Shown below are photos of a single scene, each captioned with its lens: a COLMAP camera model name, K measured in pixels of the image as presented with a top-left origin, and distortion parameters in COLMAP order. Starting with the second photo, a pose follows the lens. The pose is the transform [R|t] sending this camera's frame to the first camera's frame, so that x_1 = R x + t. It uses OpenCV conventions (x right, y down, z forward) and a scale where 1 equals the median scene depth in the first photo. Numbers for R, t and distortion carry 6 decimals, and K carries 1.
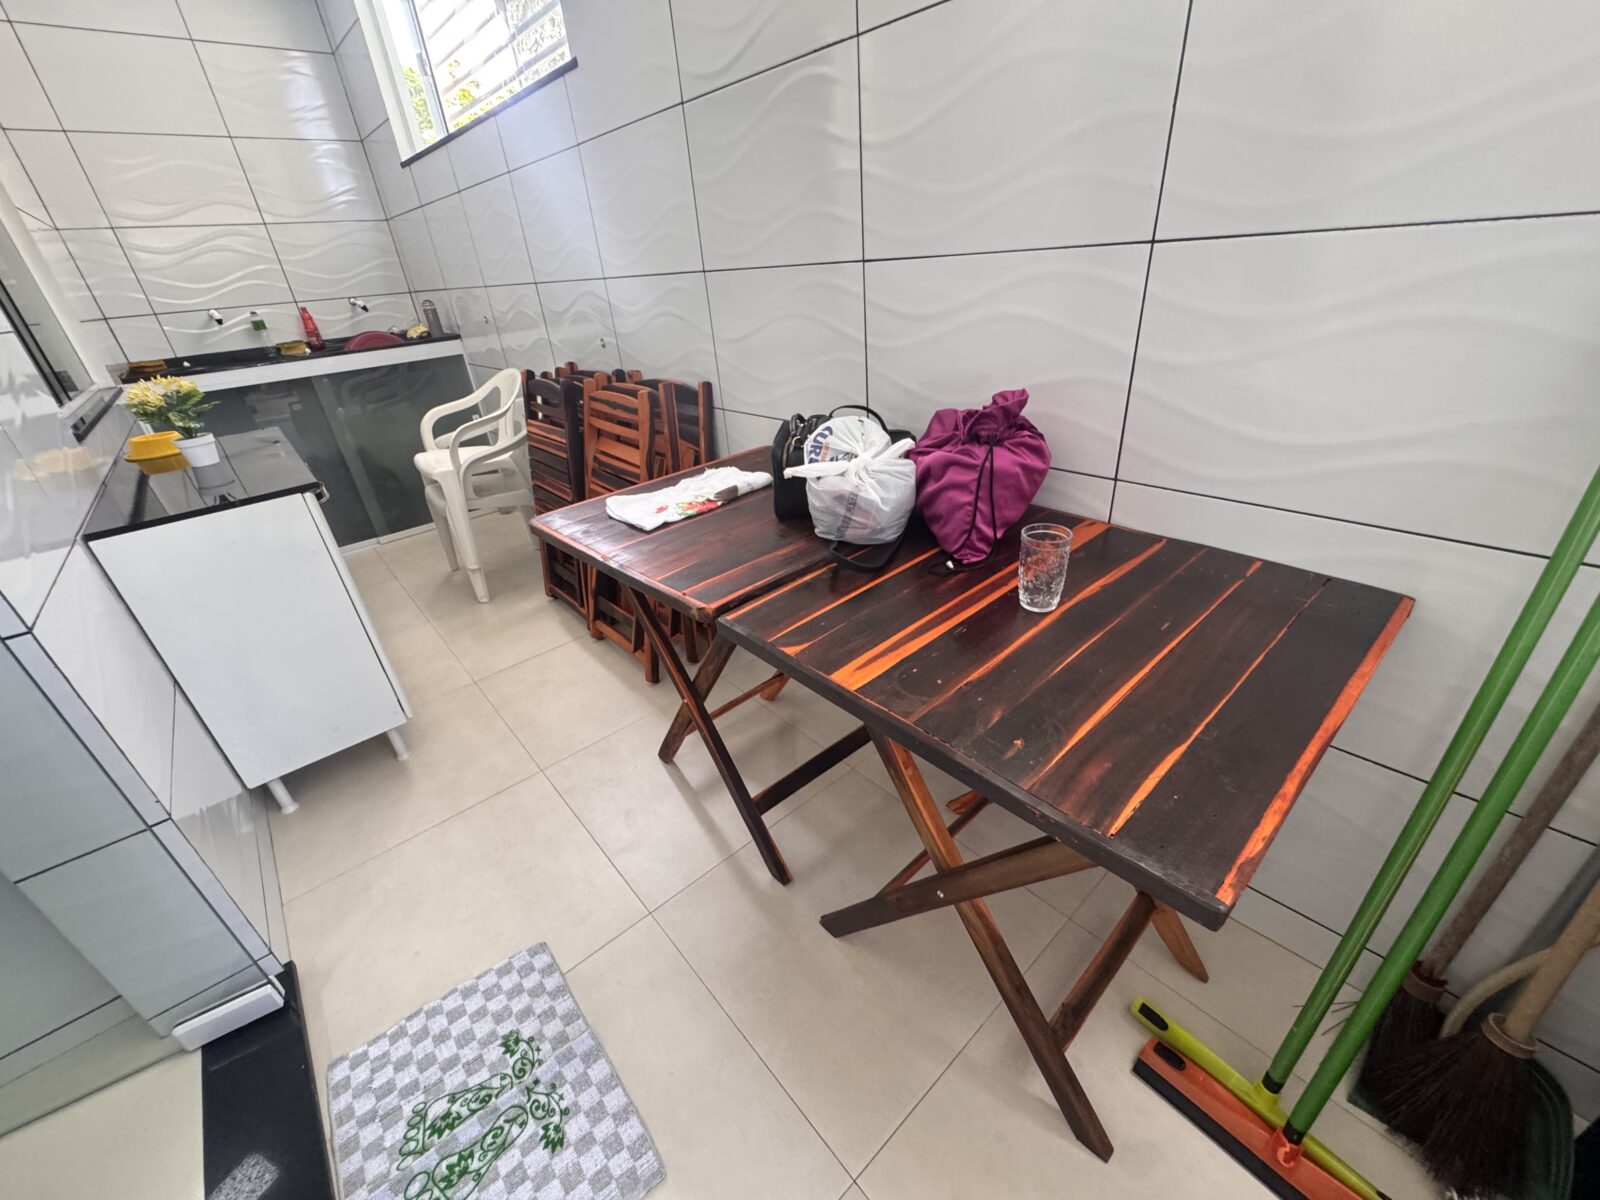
lens RADIAL K [[640.1, 0, 800.0], [0, 640.1, 600.0], [0, 0, 1]] dist [-0.003158, -0.000479]
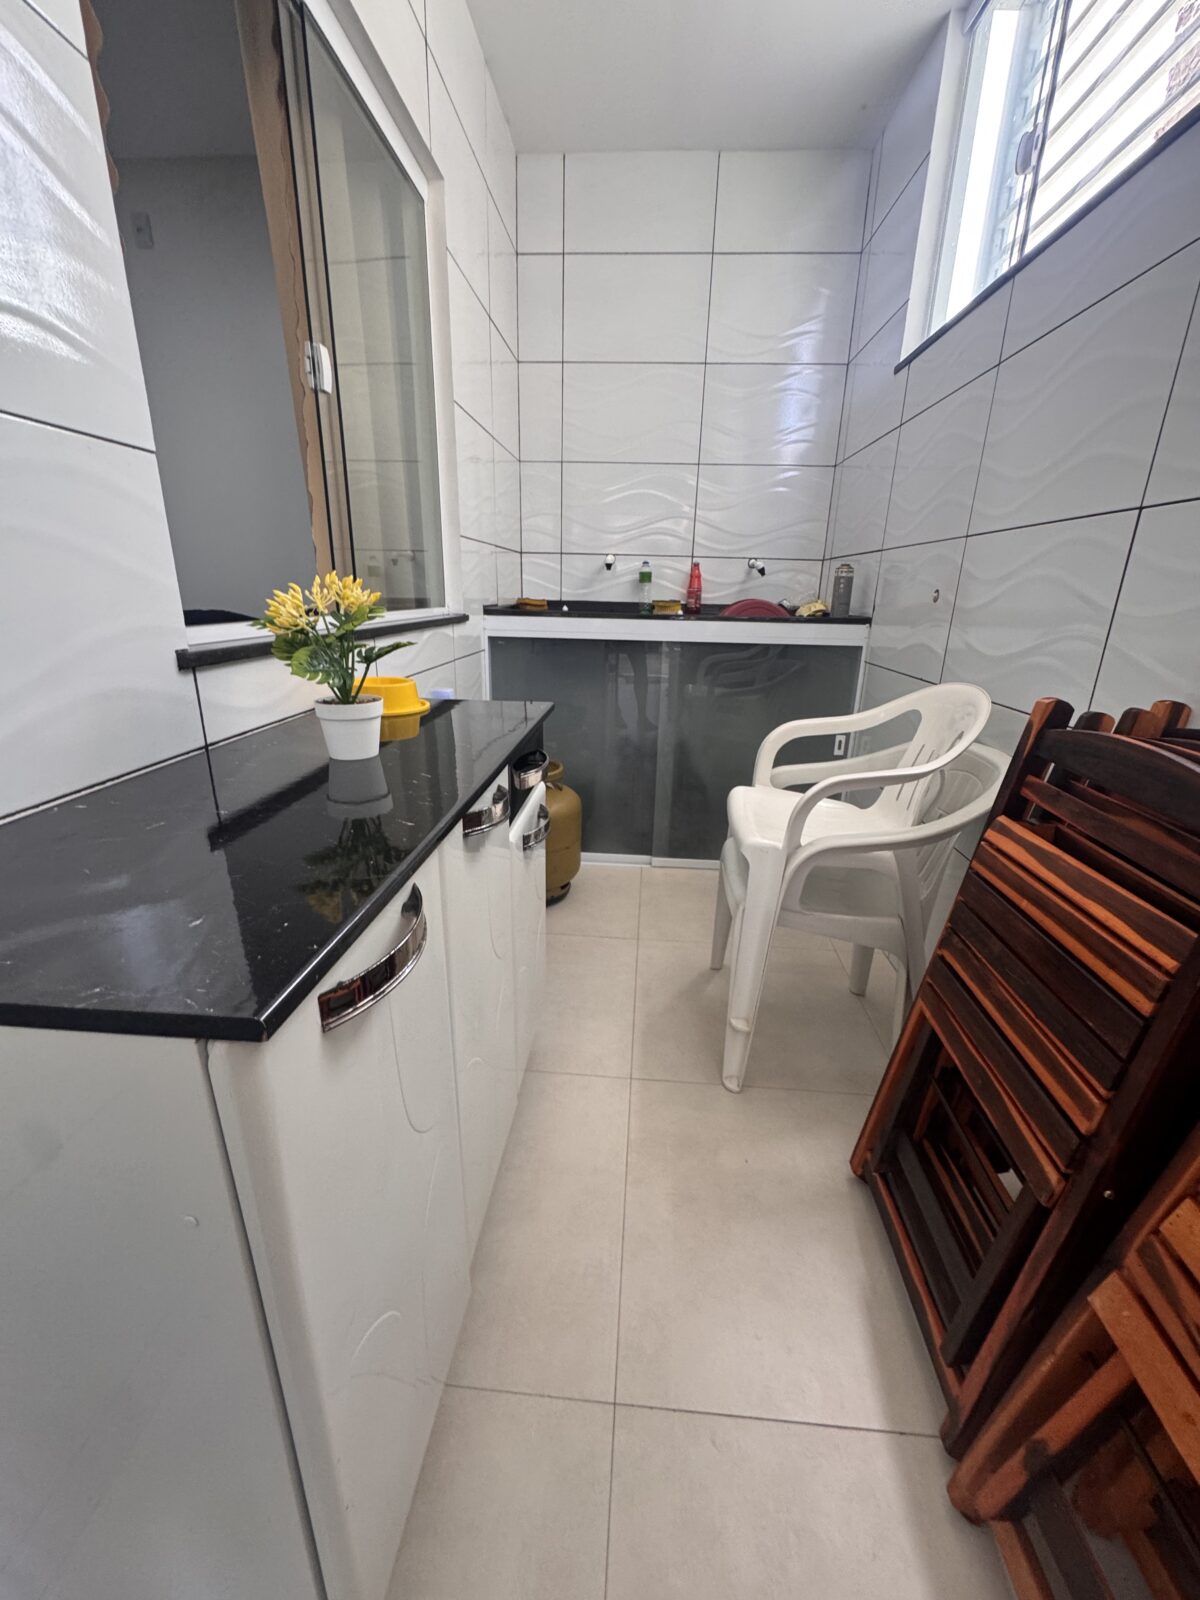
lens RADIAL K [[640.1, 0, 600.0], [0, 640.1, 800.0], [0, 0, 1]] dist [-0.003158, -0.000479]
pose [[0.693707, 0.308353, -0.650914, -0.250721], [-0.405102, 0.914271, 0.001376, -0.139445], [0.595536, 0.262732, 0.759150, 0.402592]]
